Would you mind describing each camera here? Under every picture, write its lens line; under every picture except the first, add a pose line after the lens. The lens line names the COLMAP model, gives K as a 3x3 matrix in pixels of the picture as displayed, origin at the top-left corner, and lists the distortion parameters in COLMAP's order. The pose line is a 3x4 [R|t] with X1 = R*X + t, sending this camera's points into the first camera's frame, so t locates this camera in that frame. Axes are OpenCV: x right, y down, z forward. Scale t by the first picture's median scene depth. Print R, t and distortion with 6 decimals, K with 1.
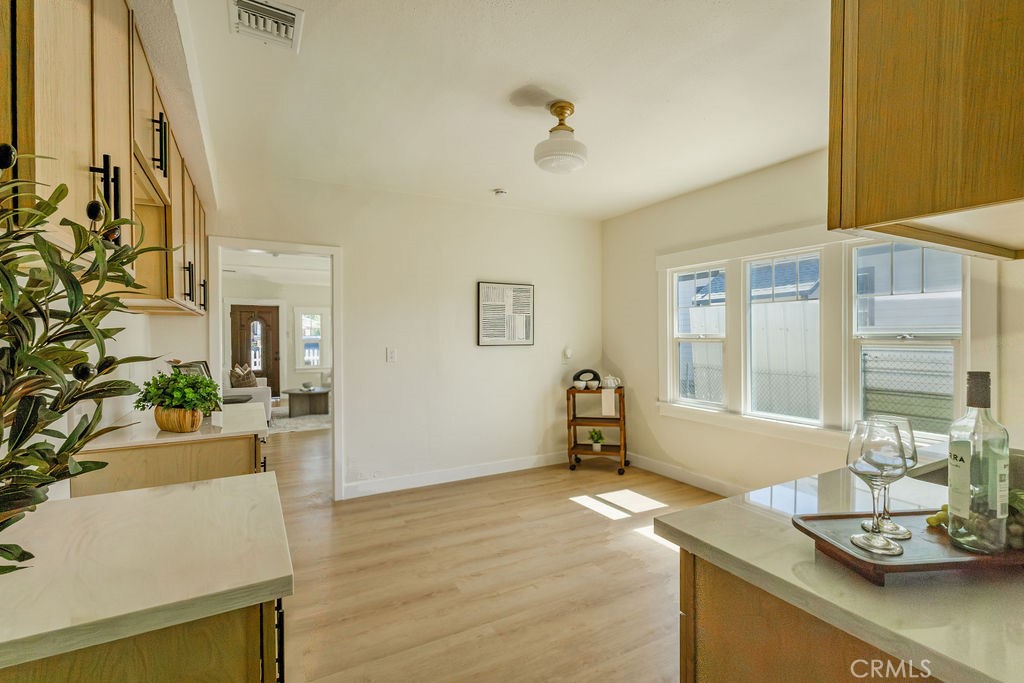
lens RADIAL K [[466.6, 0, 516.9], [0, 466.6, 339.7], [0, 0, 1]] dist [0.010366, -0.002340]
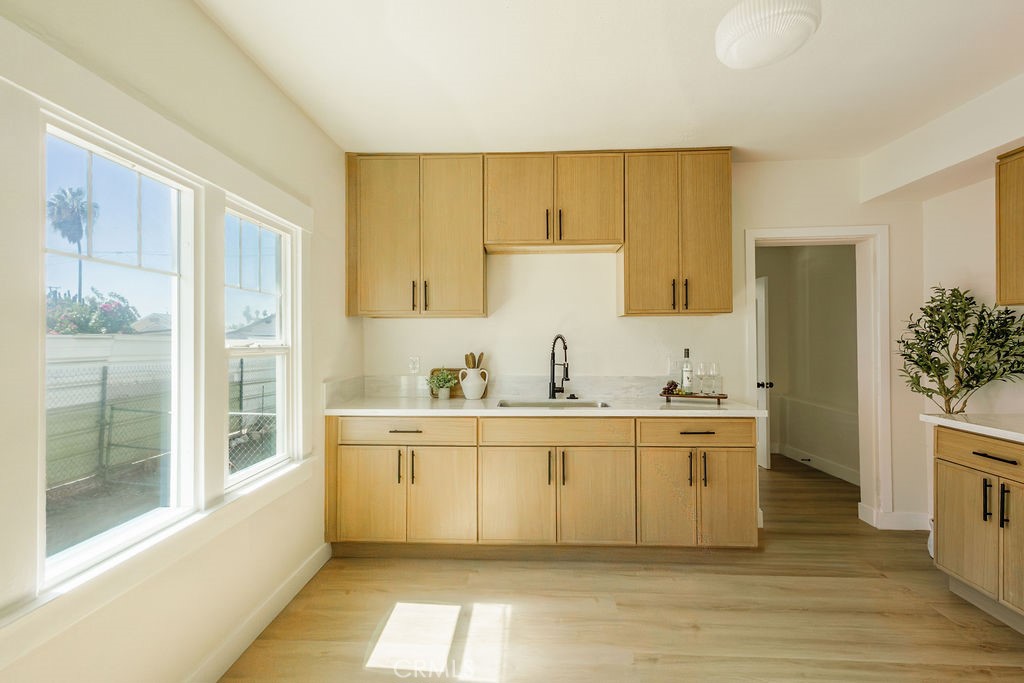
lens RADIAL K [[466.6, 0, 511.7], [0, 466.6, 339.2], [0, 0, 1]] dist [0.010366, -0.002340]
pose [[-0.854786, 0.016509, 0.518717, -0.132755], [0.018773, 0.999823, -0.000884, -0.005230], [-0.518640, 0.008982, -0.854945, 1.343630]]
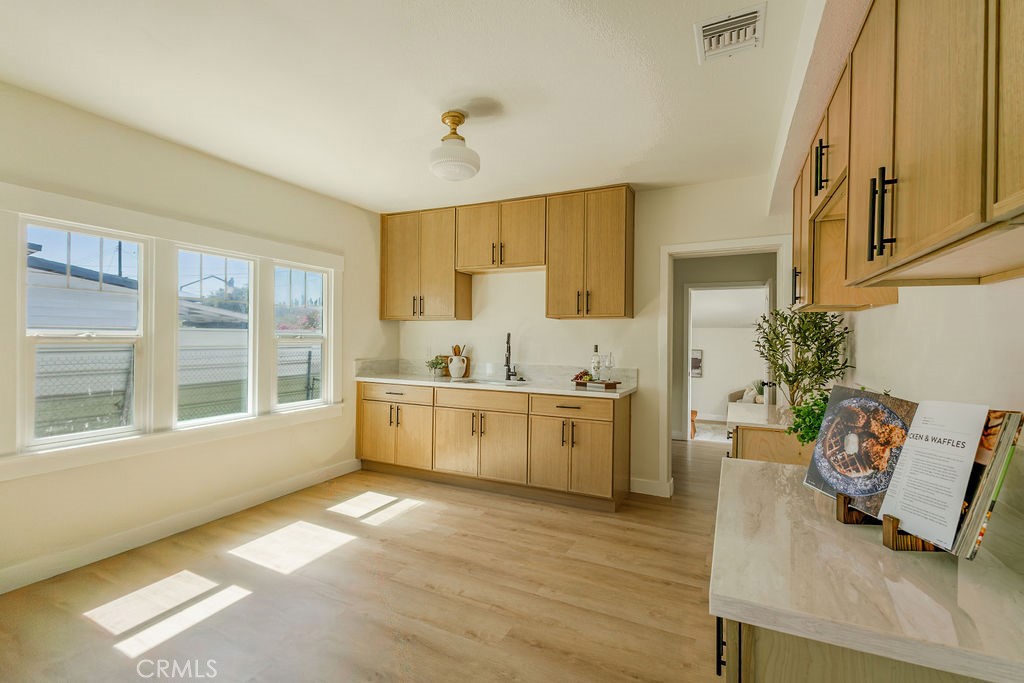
lens RADIAL K [[466.6, 0, 514.4], [0, 466.6, 339.8], [0, 0, 1]] dist [0.010366, -0.002340]
pose [[-0.578616, 0.001247, 0.815599, -0.687668], [0.003914, 0.999992, 0.001247, 0.002687], [-0.815590, 0.003914, -0.578616, 1.235991]]
